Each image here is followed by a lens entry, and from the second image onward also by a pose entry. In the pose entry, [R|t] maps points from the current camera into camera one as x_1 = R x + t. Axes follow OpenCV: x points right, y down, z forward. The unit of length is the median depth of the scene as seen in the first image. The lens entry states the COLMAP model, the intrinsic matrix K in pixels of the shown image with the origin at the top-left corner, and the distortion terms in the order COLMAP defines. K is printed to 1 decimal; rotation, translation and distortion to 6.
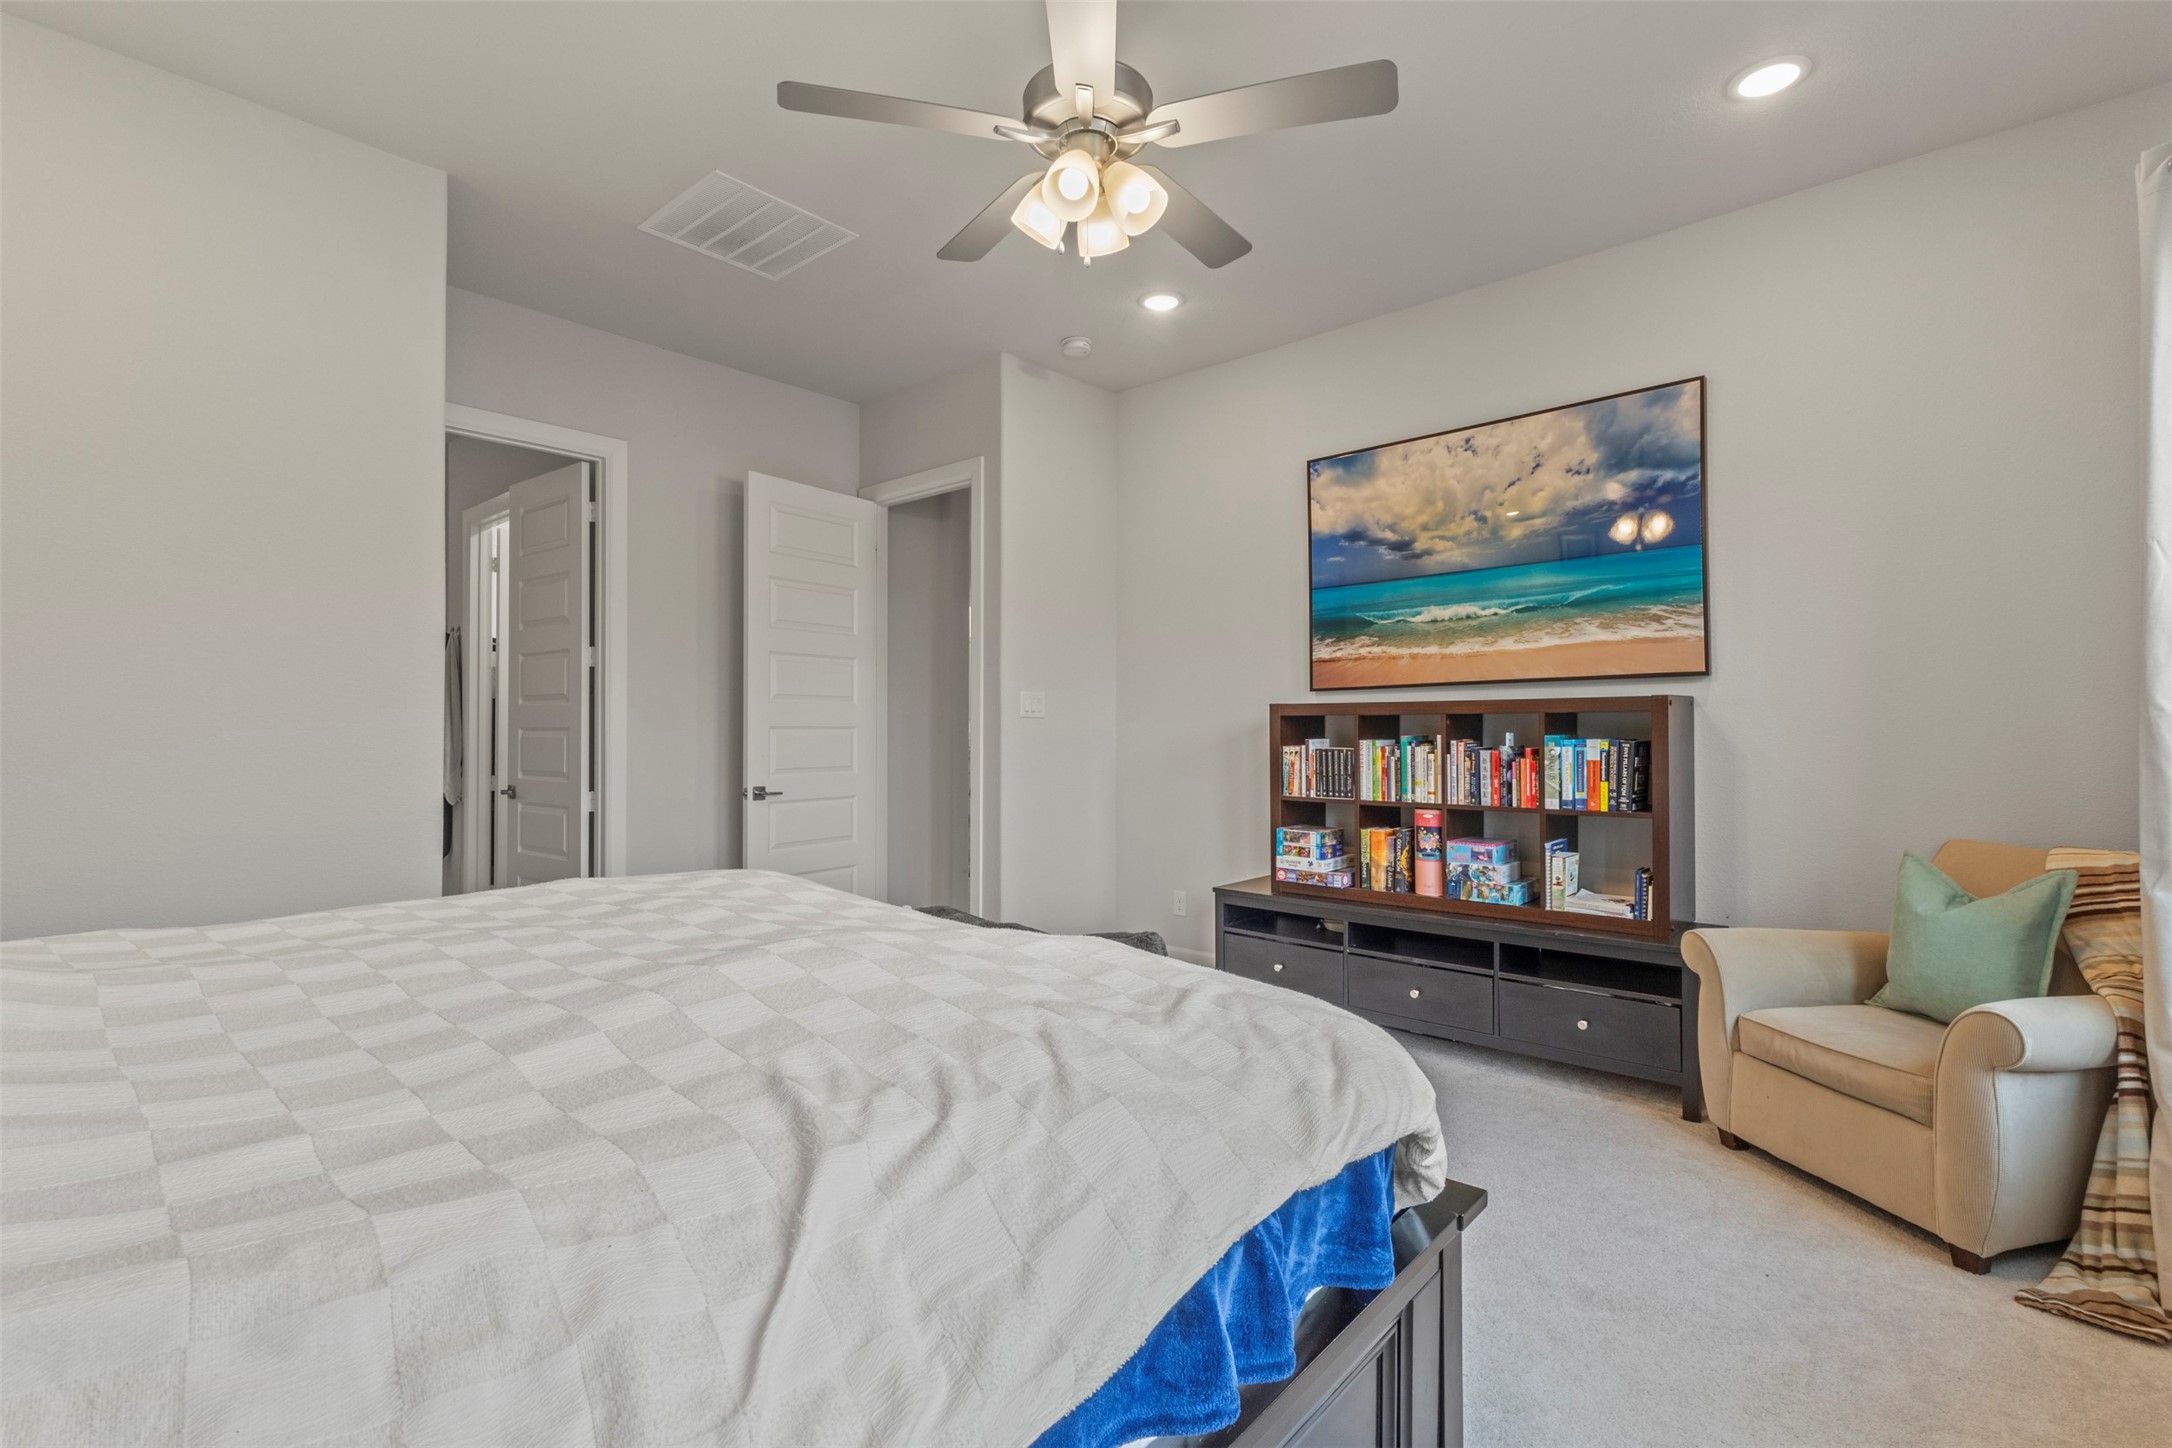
lens RADIAL K [[1001.5, 0, 1080.3], [0, 1001.5, 722.0], [0, 0, 1]] dist [-0.000780, -0.000119]
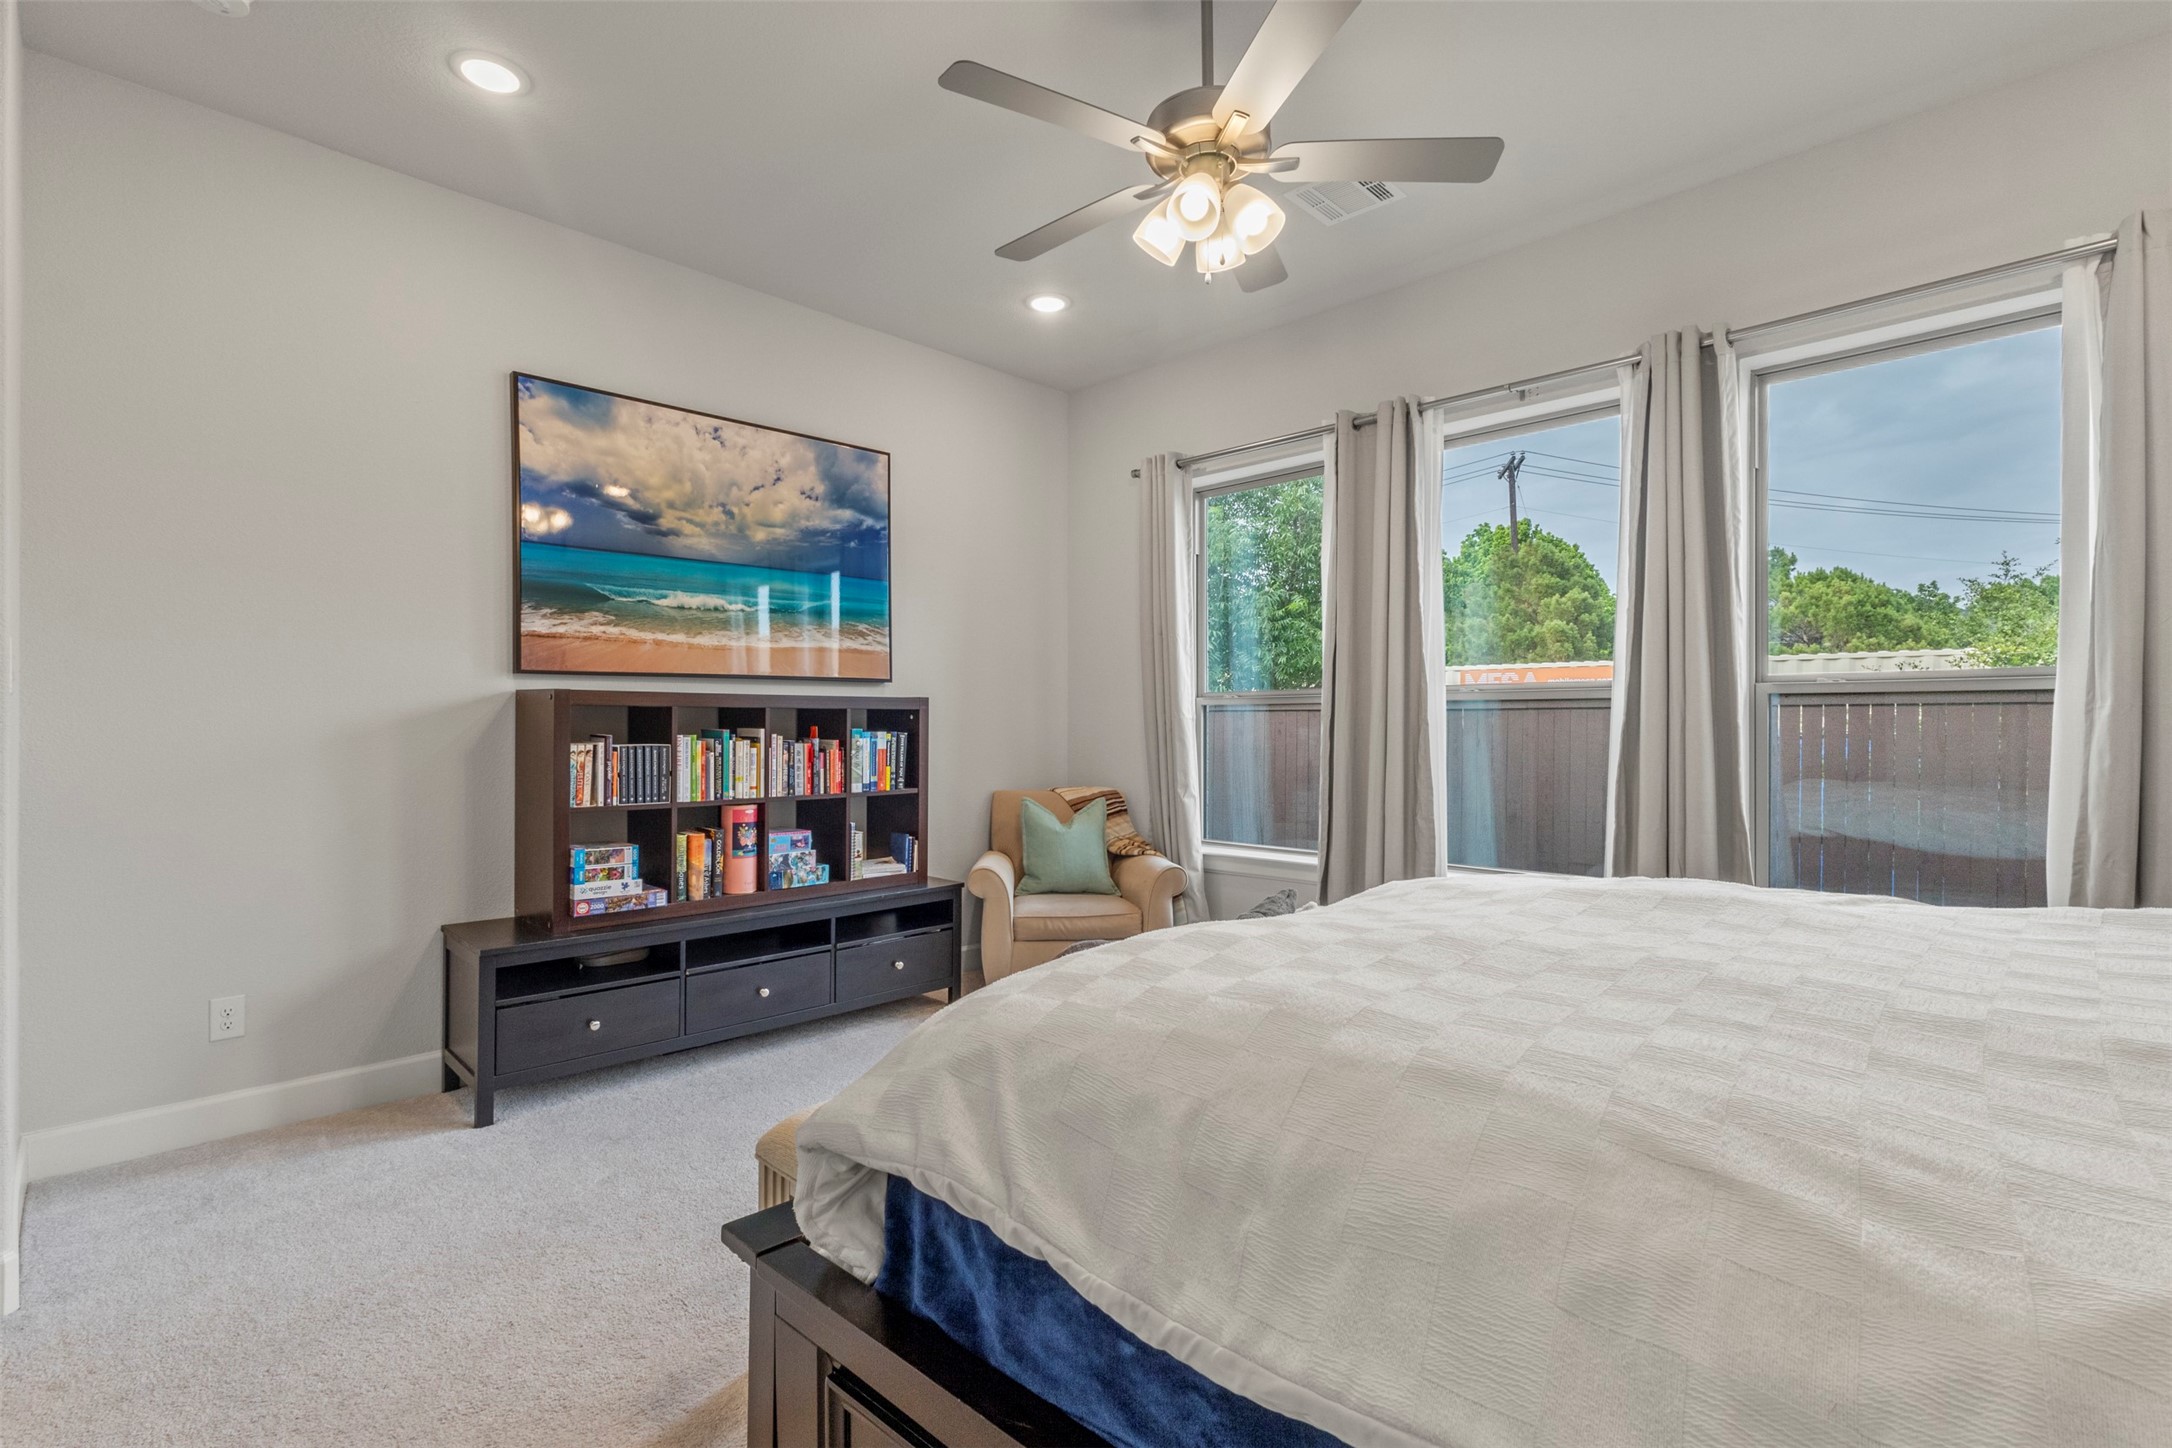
lens RADIAL K [[1001.5, 0, 1080.3], [0, 1001.5, 722.0], [0, 0, 1]] dist [-0.000780, -0.000119]
pose [[0.046232, 0.003091, 0.998926, -0.590326], [-0.010688, 0.999940, -0.002600, 0.005164], [-0.998874, -0.010556, 0.046262, 0.605085]]
